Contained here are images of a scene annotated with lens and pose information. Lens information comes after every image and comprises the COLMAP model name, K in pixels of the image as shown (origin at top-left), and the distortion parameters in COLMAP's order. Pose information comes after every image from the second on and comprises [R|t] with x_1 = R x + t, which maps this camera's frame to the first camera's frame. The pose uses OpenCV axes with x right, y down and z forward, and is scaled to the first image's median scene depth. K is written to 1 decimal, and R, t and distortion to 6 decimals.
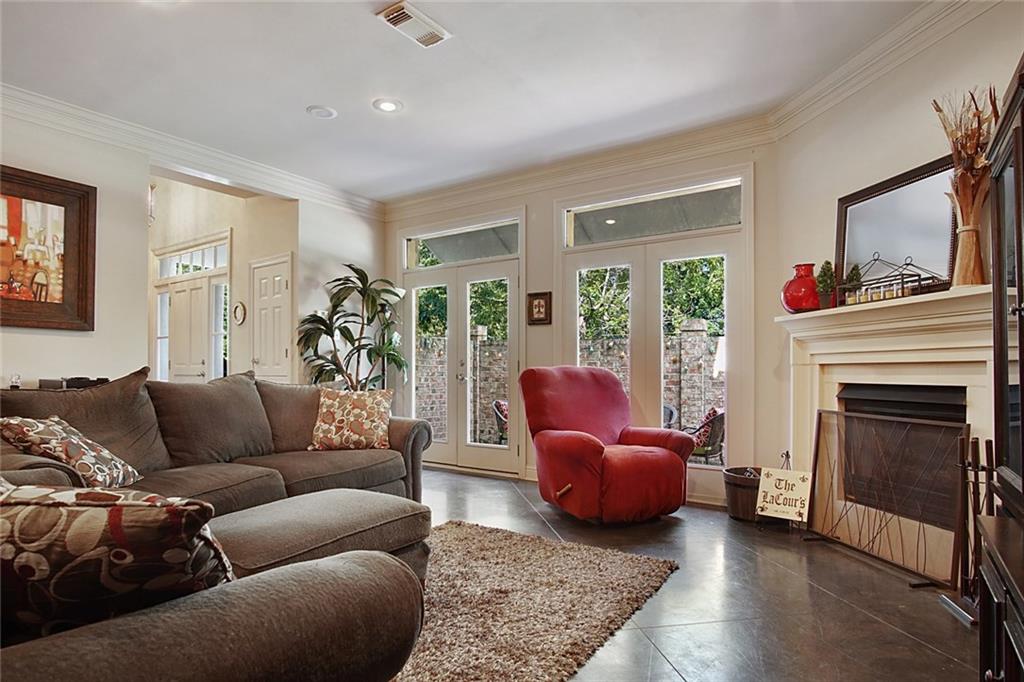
lens RADIAL K [[551.6, 0, 512.9], [0, 551.6, 368.9], [0, 0, 1]] dist [-0.026843, 0.000534]
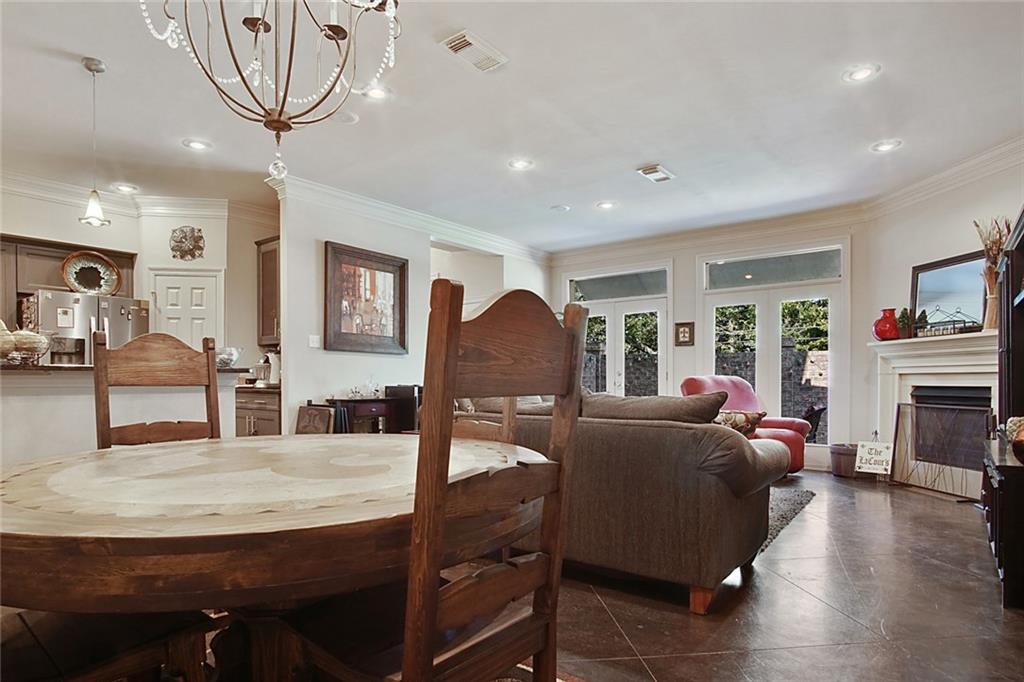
lens RADIAL K [[563.8, 0, 515.1], [0, 563.8, 389.3], [0, 0, 1]] dist [-0.024129, 0.001636]
pose [[0.998510, -0.005004, -0.054340, -0.434941], [0.006126, 0.999771, 0.020506, -0.003474], [0.054225, -0.020808, 0.998312, -0.631218]]
